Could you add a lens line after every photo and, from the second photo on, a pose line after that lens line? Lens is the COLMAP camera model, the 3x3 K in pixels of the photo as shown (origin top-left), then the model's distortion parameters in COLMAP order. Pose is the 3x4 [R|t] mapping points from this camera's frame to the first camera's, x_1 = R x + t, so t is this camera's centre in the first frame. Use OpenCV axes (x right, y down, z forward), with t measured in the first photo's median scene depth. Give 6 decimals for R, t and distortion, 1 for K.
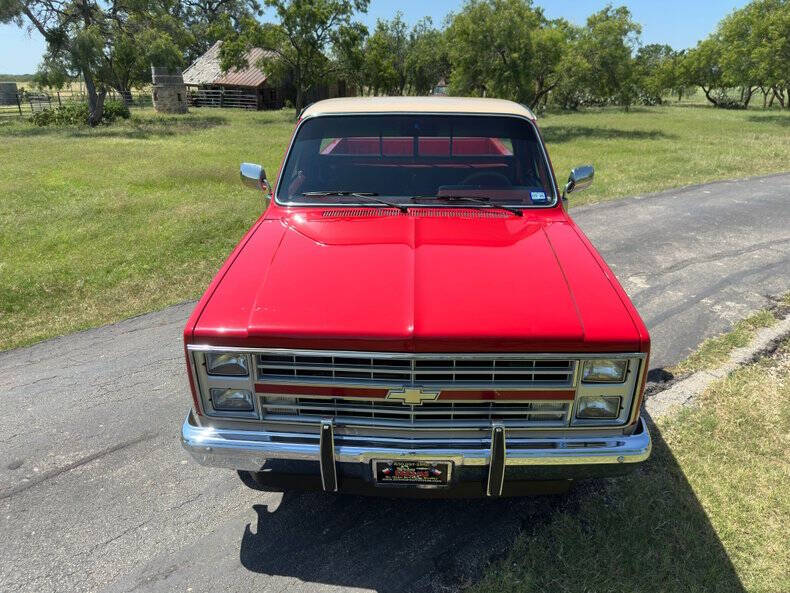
lens RADIAL K [[565.5, 0, 390.7], [0, 565.5, 293.9], [0, 0, 1]] dist [0.030788, -0.039701]
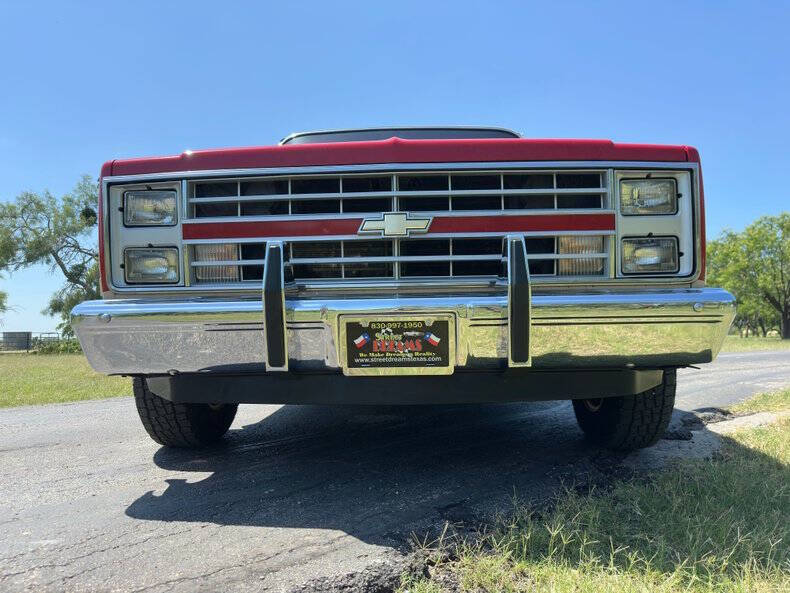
lens RADIAL K [[559.9, 0, 388.5], [0, 559.9, 302.1], [0, 0, 1]] dist [0.034695, -0.041702]
pose [[0.999910, -0.011894, 0.006253, 0.022667], [0.013425, 0.904511, -0.426239, 0.551750], [-0.000586, 0.426284, 0.904589, 0.362005]]
